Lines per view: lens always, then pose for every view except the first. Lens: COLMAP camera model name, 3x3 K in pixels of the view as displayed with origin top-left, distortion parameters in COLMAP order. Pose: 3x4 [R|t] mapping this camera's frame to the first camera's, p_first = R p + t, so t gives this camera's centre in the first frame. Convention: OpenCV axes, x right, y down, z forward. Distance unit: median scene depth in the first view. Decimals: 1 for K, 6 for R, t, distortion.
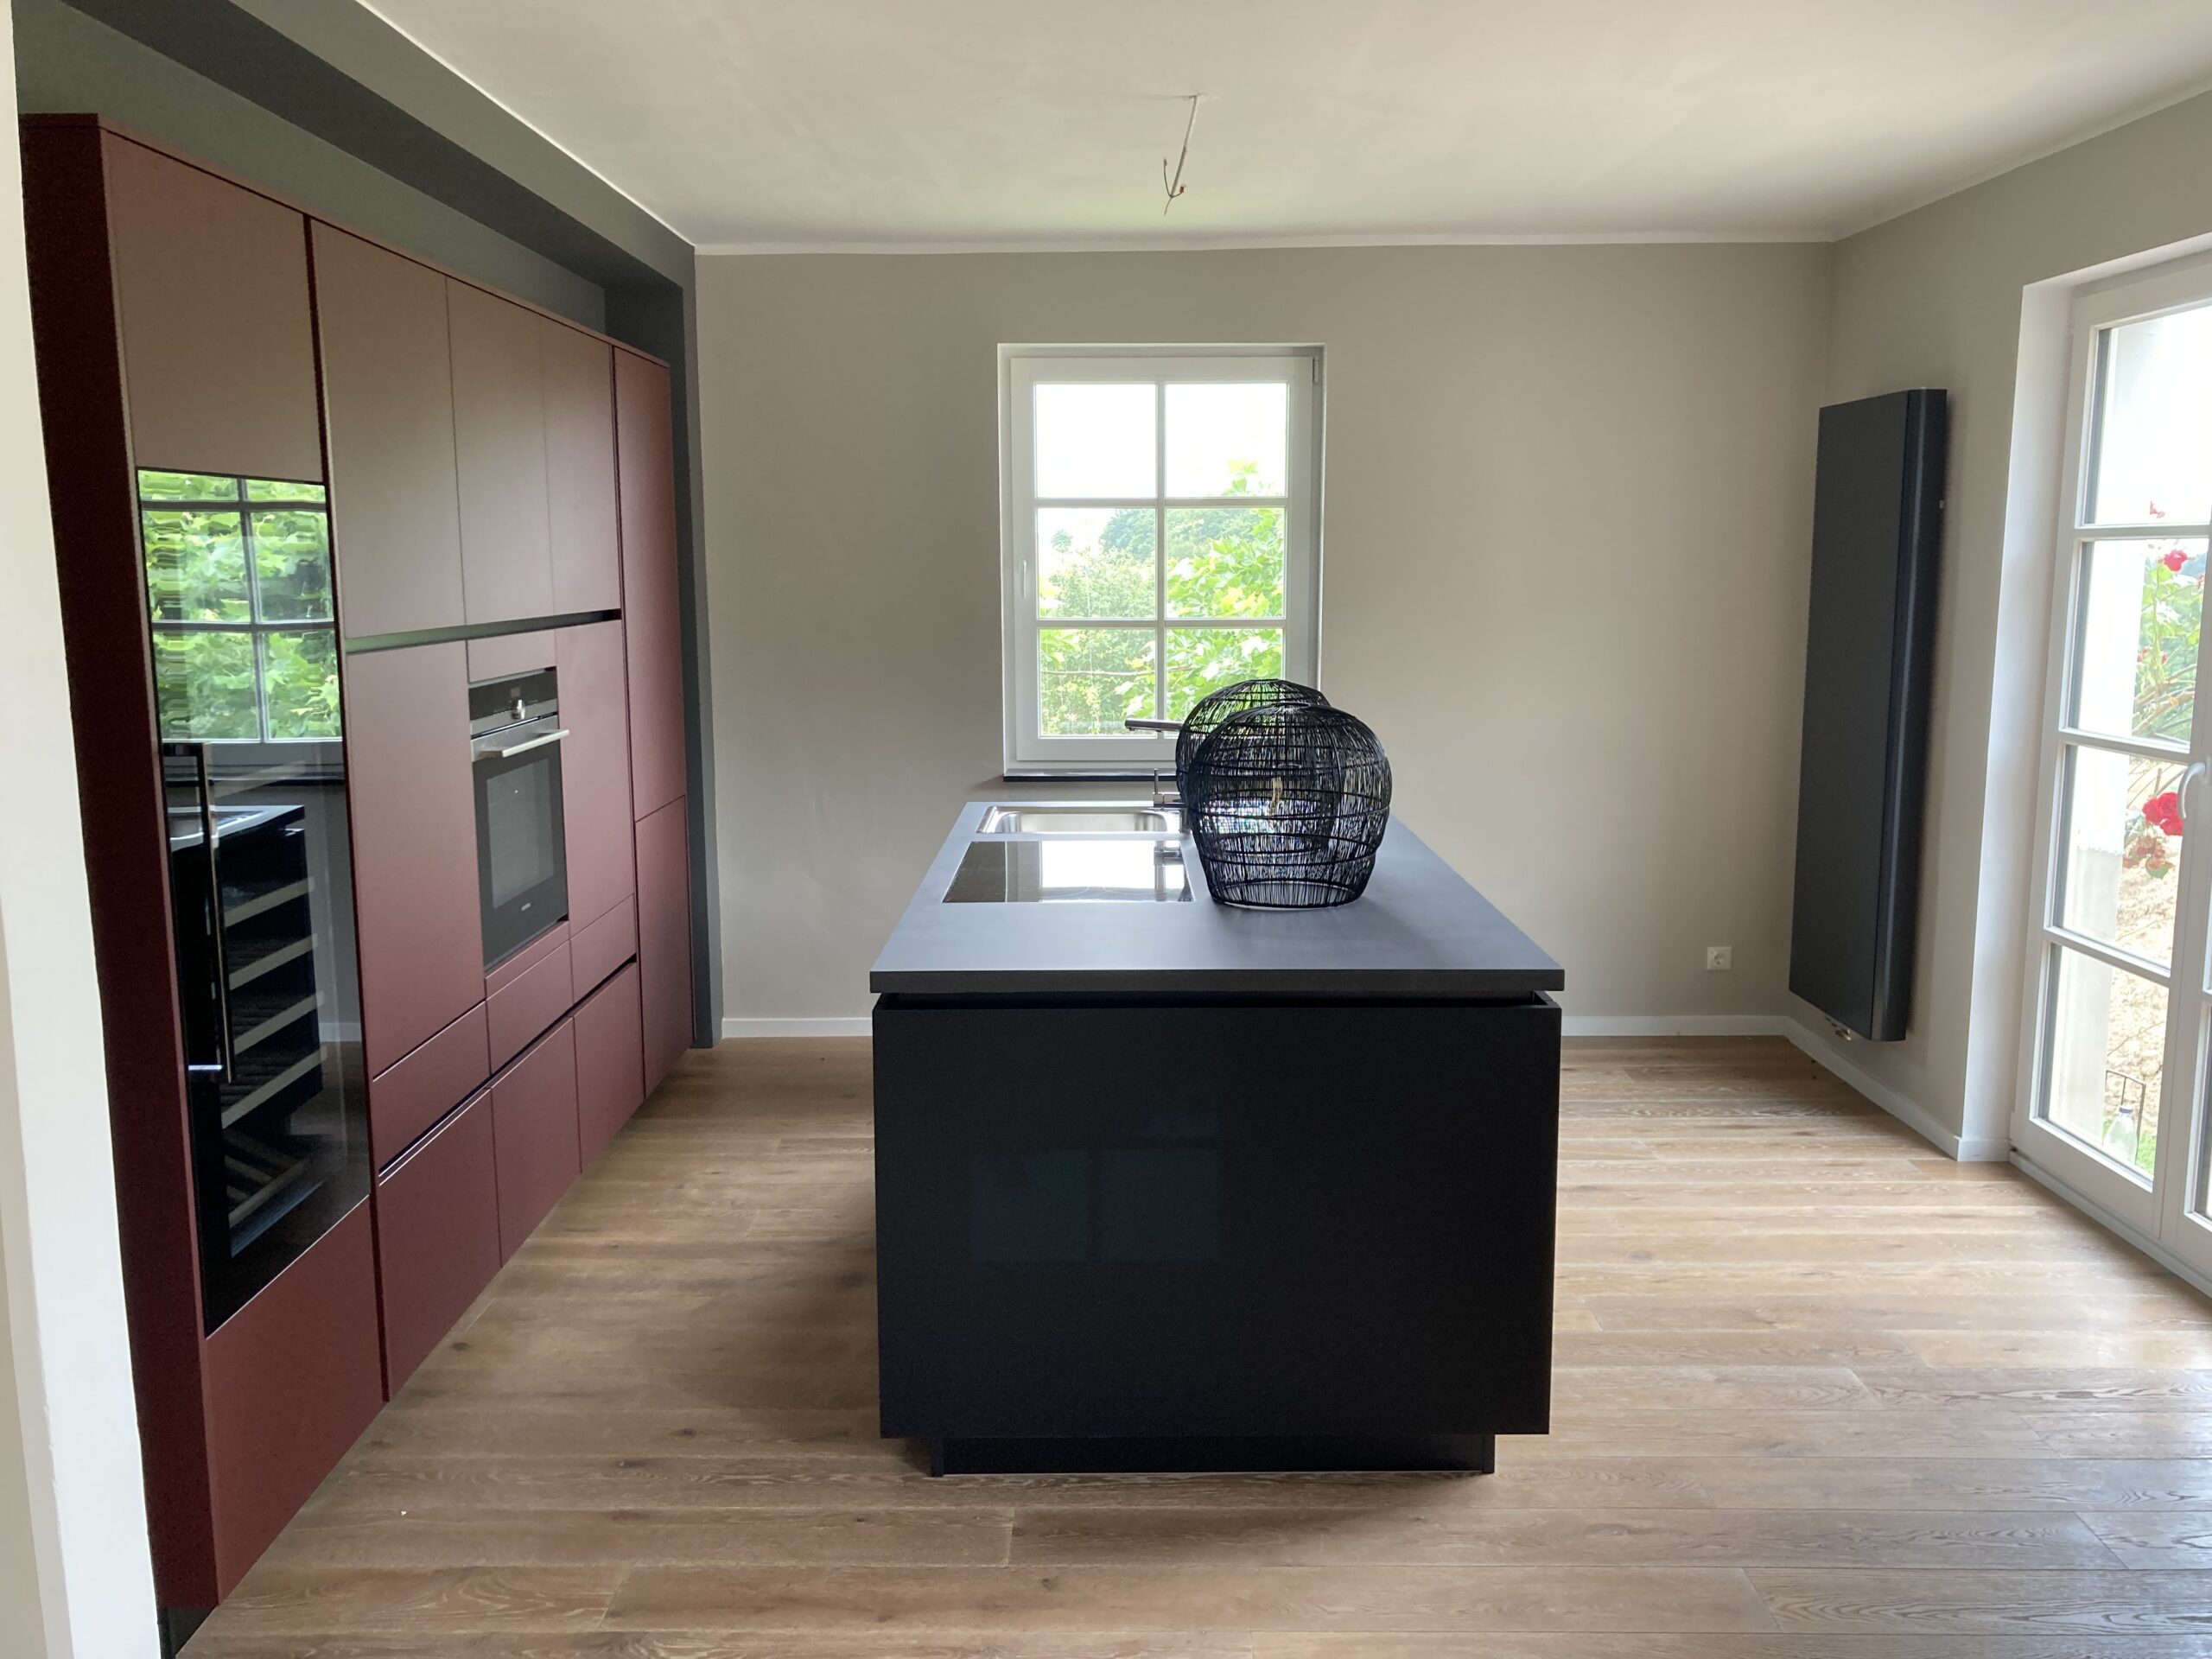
lens RADIAL K [[1830.7, 0, 1106.0], [0, 1830.7, 829.5], [0, 0, 1]] dist [0.042713, -0.023808]
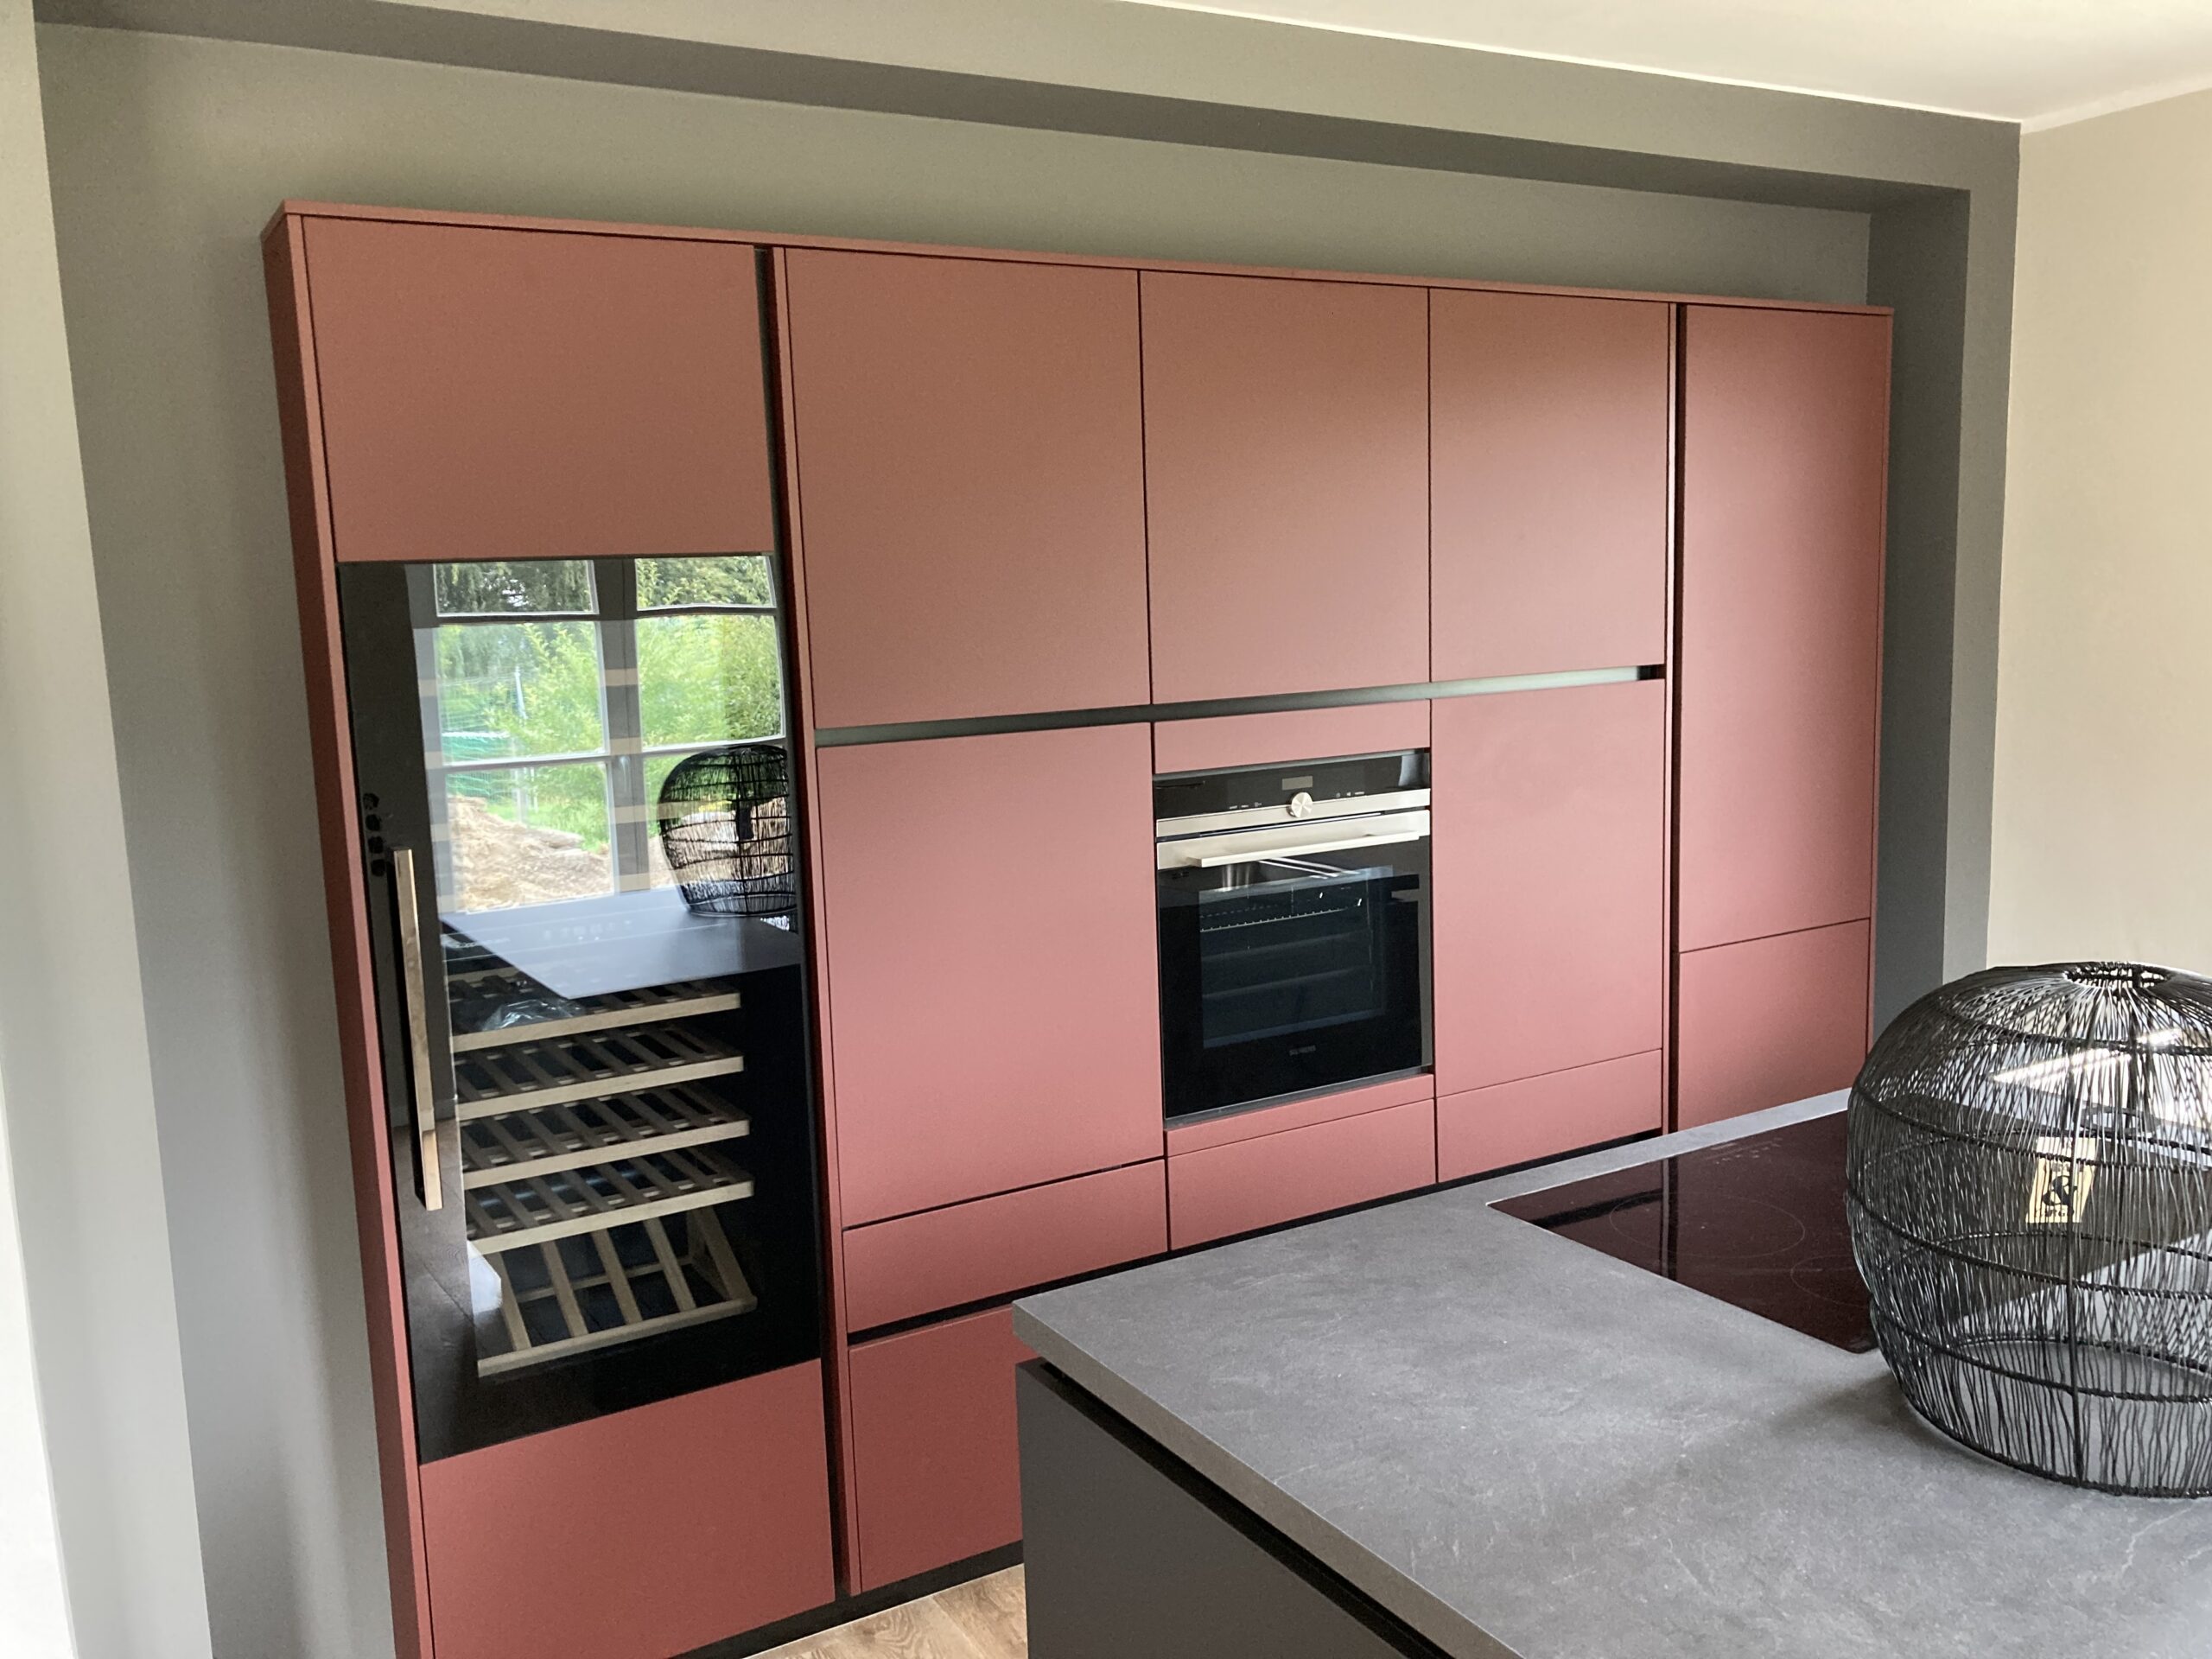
lens RADIAL K [[1869.1, 0, 1106.0], [0, 1869.1, 829.5], [0, 0, 1]] dist [0.001197, -0.009730]
pose [[0.509932, 0.113141, -0.852742, 0.325505], [-0.098674, 0.992463, 0.072674, -0.106135], [0.854537, 0.047085, 0.517252, 0.525438]]
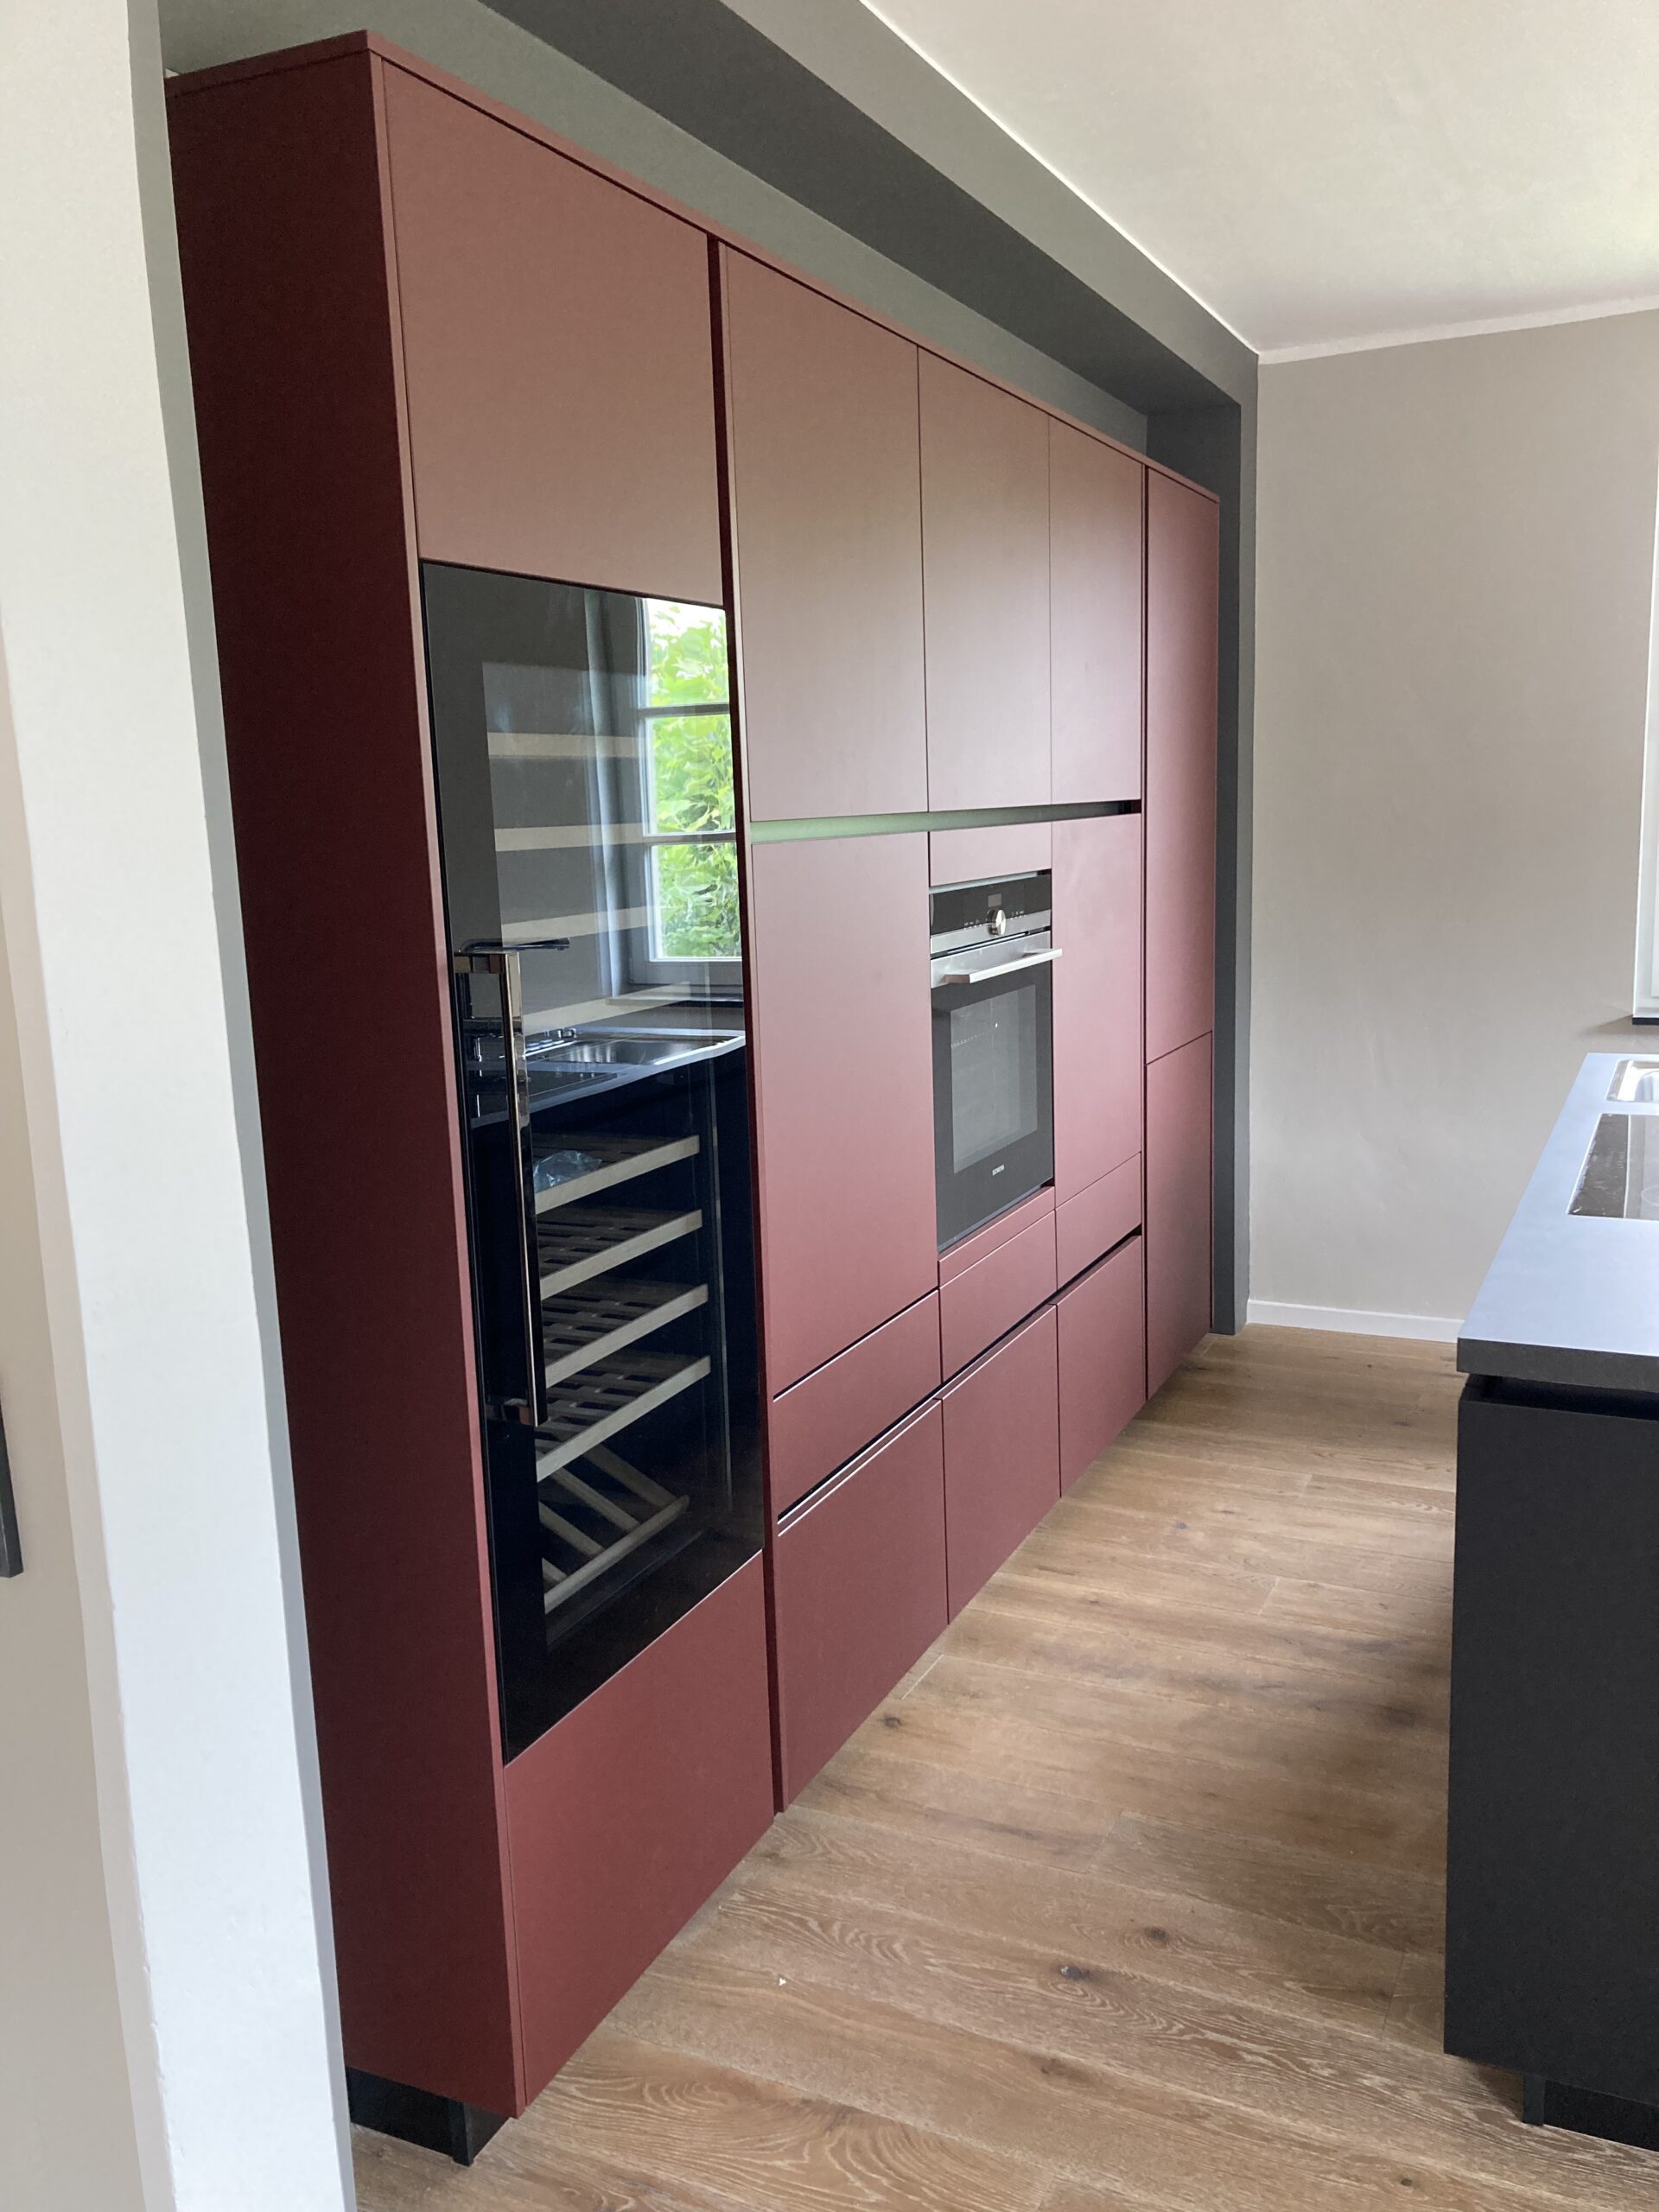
lens RADIAL K [[1830.7, 0, 864.8], [0, 1830.7, 1107.2], [0, 0, 1]] dist [0.042713, -0.023808]
pose [[0.909472, 0.047977, -0.412988, -0.043165], [-0.036123, 0.998682, 0.036468, -0.012509], [0.414193, -0.018249, 0.910006, 0.262409]]
